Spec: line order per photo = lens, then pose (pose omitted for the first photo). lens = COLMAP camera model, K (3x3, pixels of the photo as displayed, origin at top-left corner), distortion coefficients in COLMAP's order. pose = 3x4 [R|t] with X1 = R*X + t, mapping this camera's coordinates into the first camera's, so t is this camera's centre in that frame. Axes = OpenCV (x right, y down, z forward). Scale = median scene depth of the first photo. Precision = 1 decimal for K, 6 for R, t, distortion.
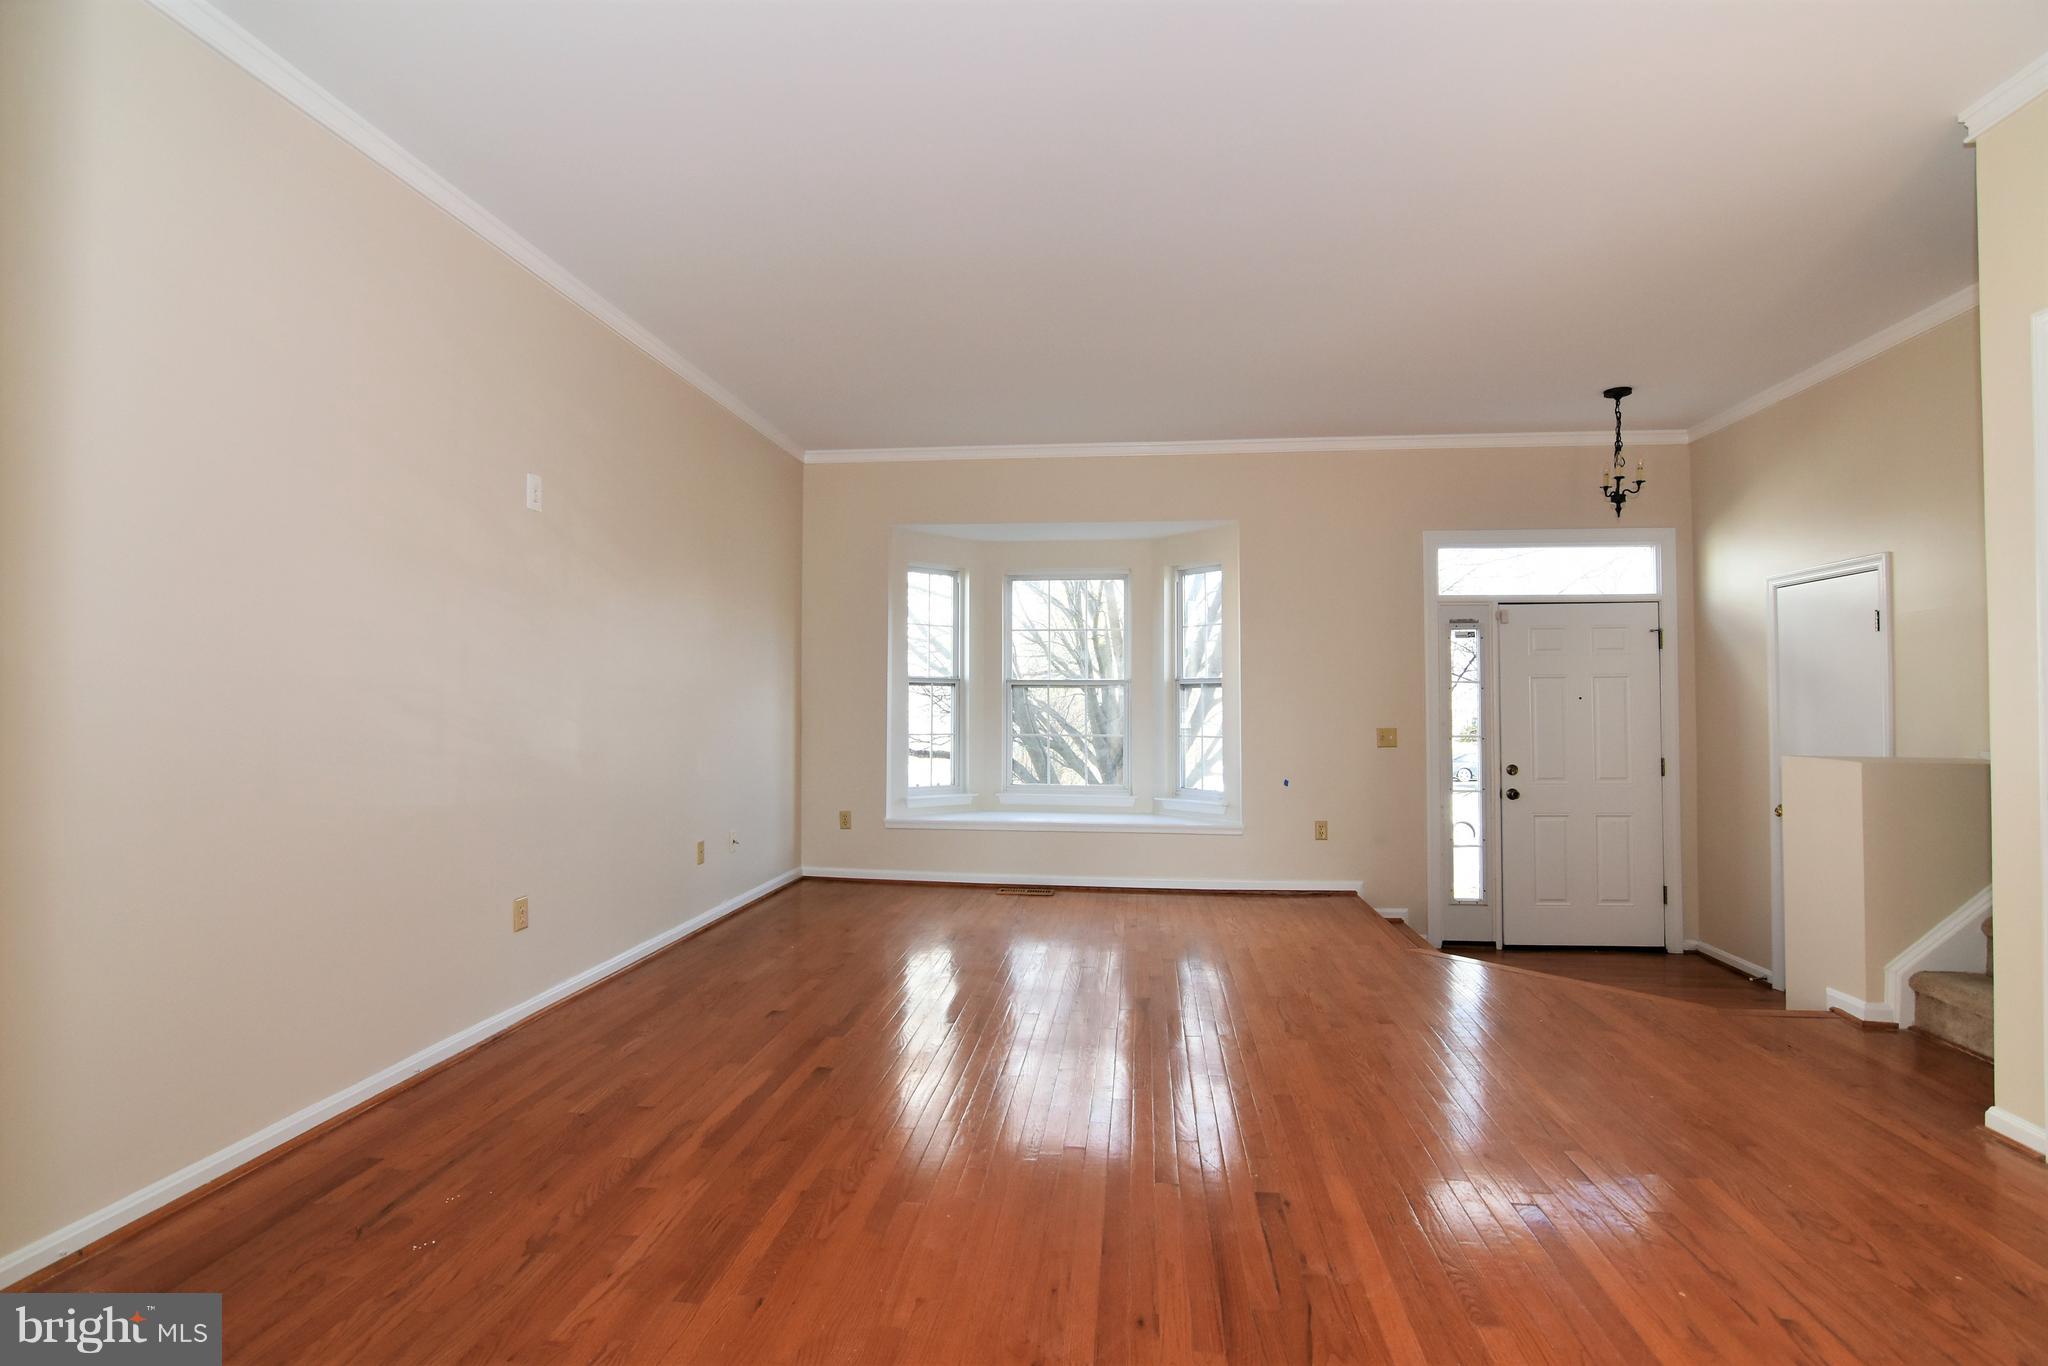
lens RADIAL K [[999.9, 0, 1022.7], [0, 999.9, 682.9], [0, 0, 1]] dist [-0.033020, 0.011235]
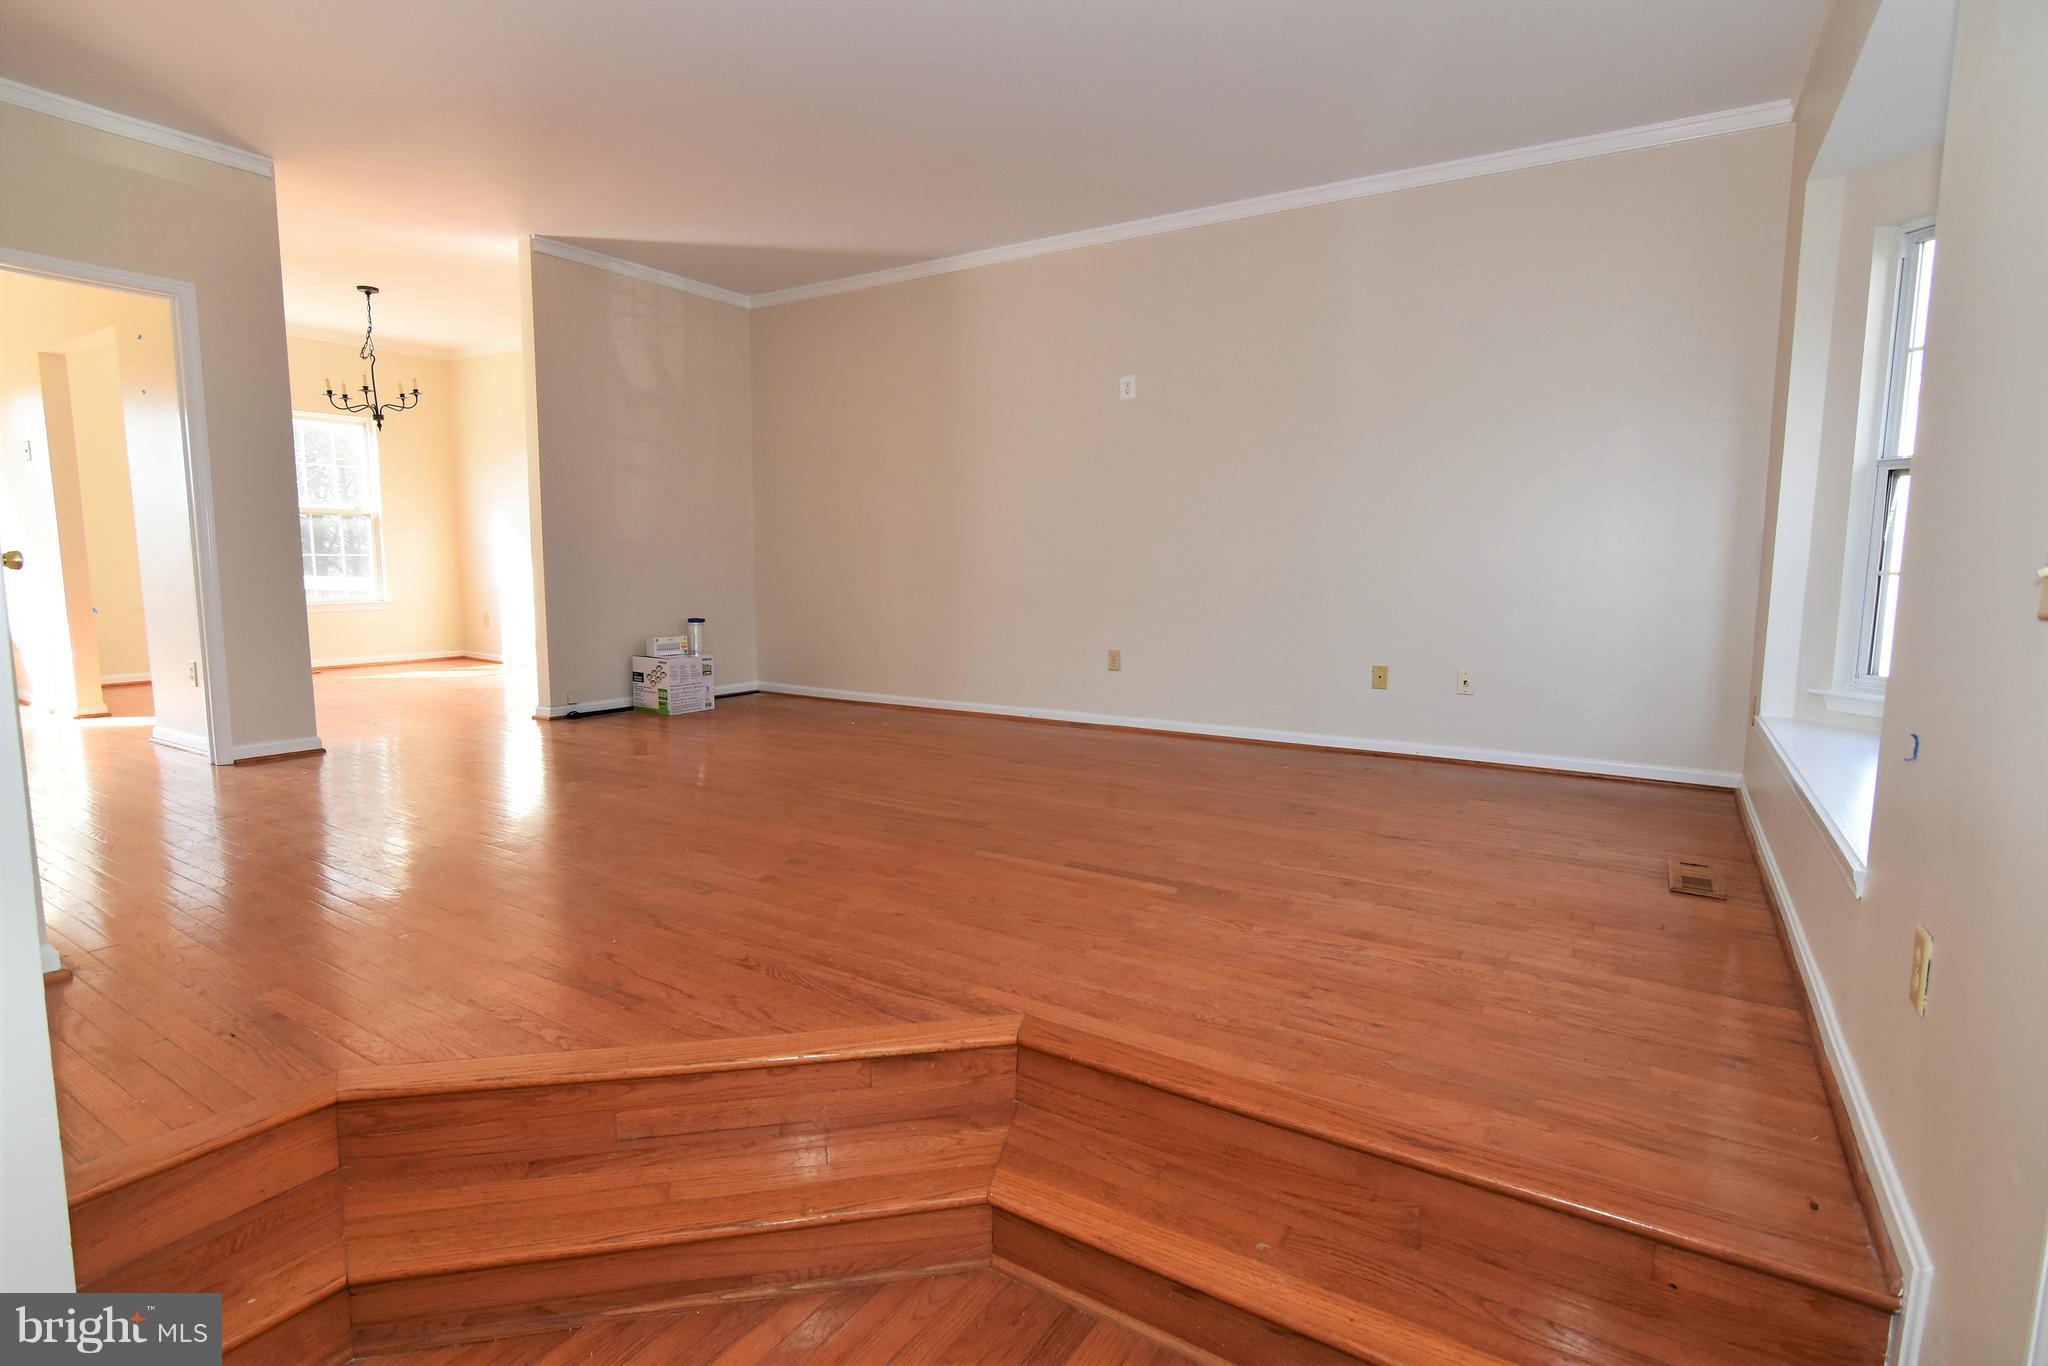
lens RADIAL K [[999.9, 0, 1022.7], [0, 999.9, 682.9], [0, 0, 1]] dist [-0.033020, 0.011235]
pose [[-0.431153, 0.101639, -0.896536, 0.609523], [0.011023, 0.994154, 0.107405, 0.056587], [0.902211, 0.036425, -0.429753, 0.941752]]
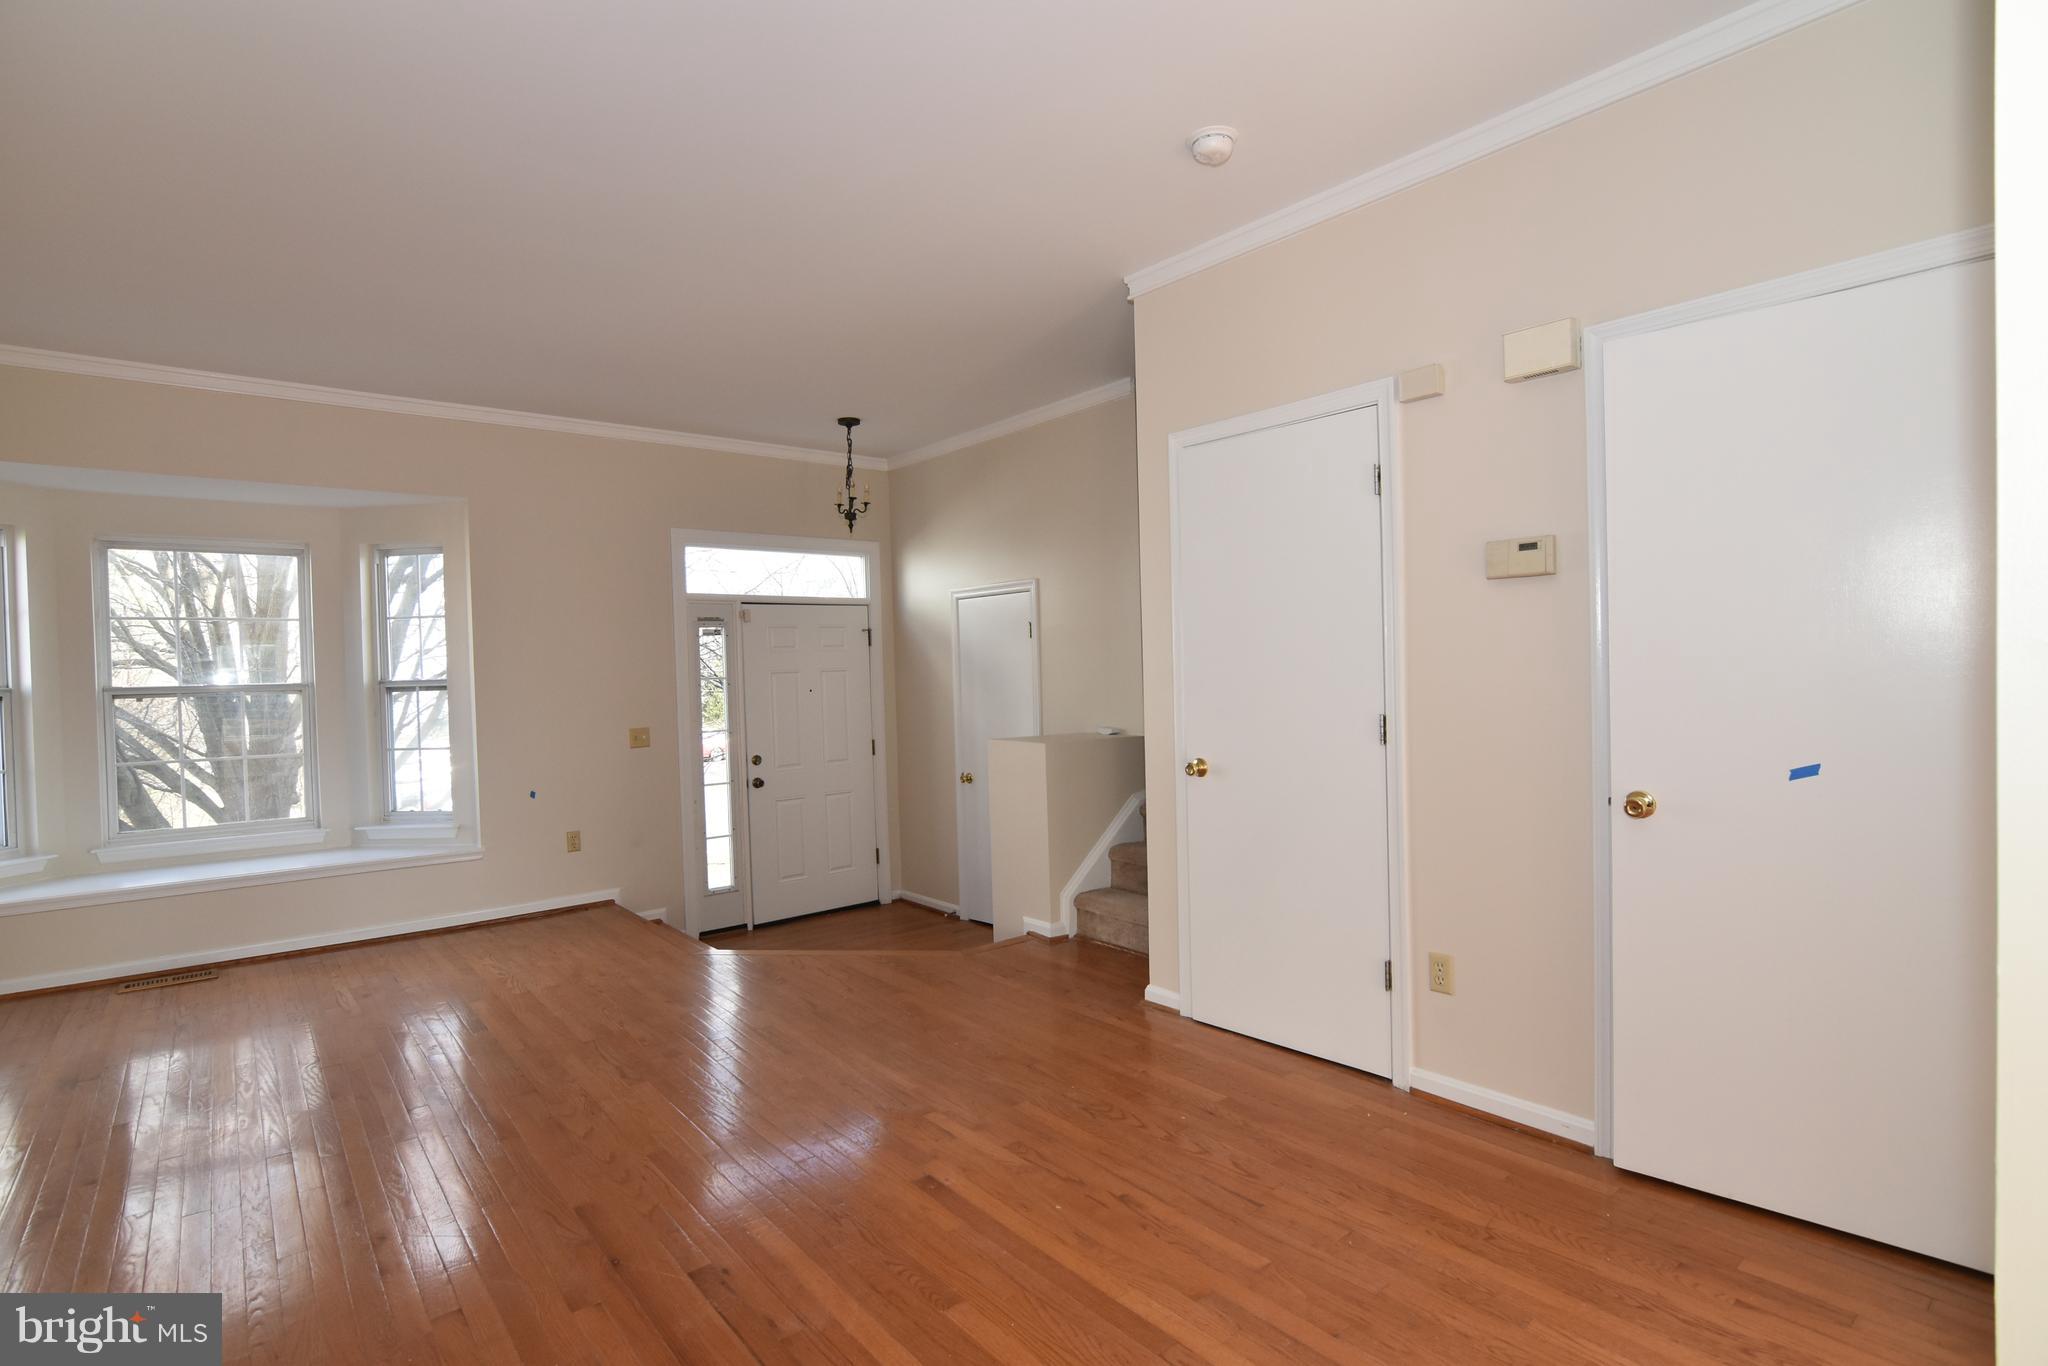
lens RADIAL K [[999.9, 0, 1022.7], [0, 999.9, 682.9], [0, 0, 1]] dist [-0.033020, 0.011235]
pose [[0.692596, -0.029787, 0.720710, -0.078154], [0.011259, 0.999472, 0.030489, -0.024841], [-0.721238, -0.013002, 0.692566, 0.056442]]
